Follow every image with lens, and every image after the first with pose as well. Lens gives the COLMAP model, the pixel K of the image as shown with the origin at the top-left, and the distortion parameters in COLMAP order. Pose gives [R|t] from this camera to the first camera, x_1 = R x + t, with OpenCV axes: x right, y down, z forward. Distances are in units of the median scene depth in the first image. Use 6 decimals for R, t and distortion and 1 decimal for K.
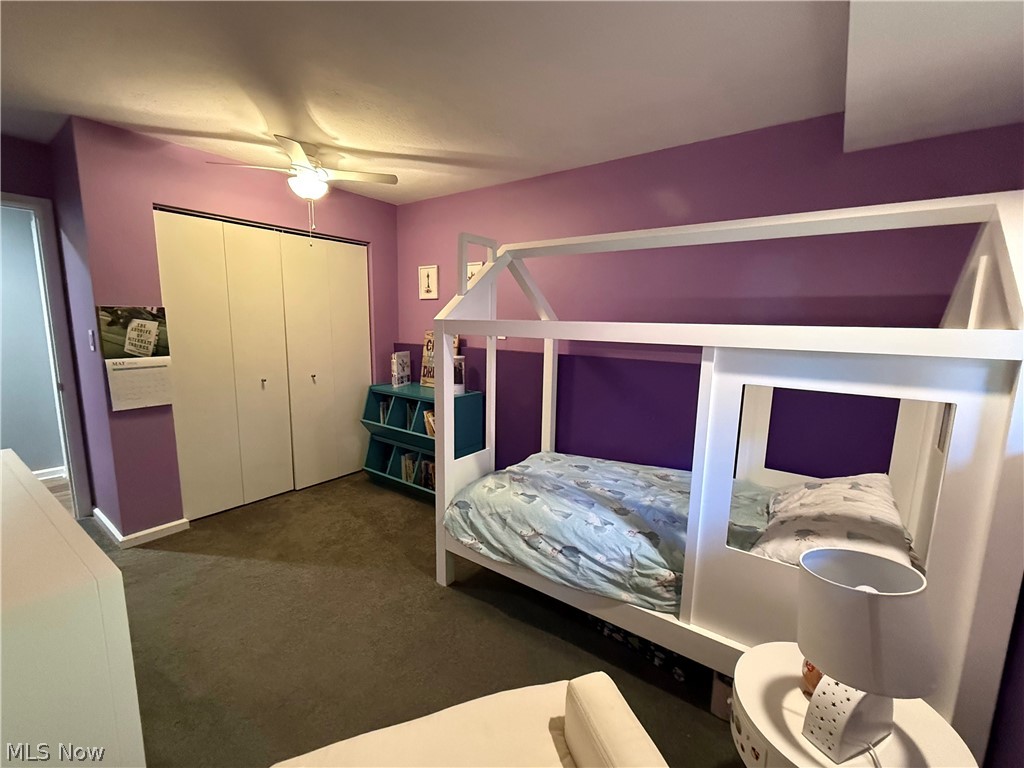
lens RADIAL K [[434.5, 0, 510.8], [0, 434.5, 388.7], [0, 0, 1]] dist [-0.001329, 0.000195]
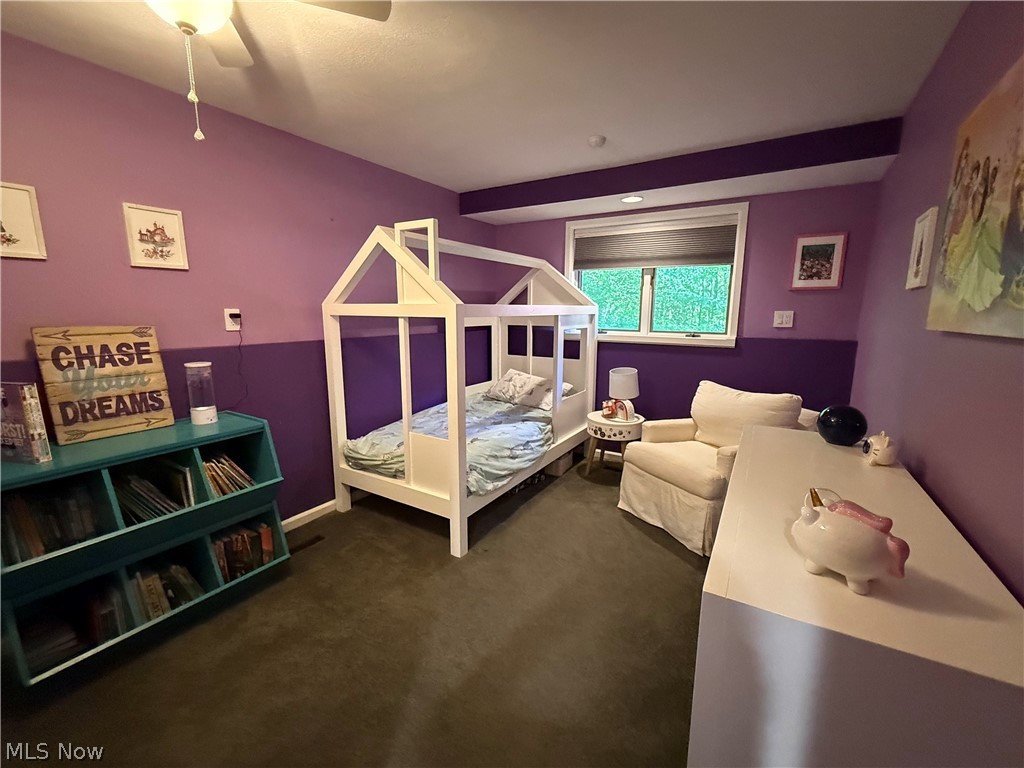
lens RADIAL K [[434.5, 0, 513.6], [0, 434.5, 383.8], [0, 0, 1]] dist [-0.001329, 0.000195]
pose [[-0.079653, -0.188352, 0.978866, -1.242471], [0.152714, 0.968088, 0.198705, -0.162316], [-0.985055, 0.165314, -0.048348, 0.946040]]
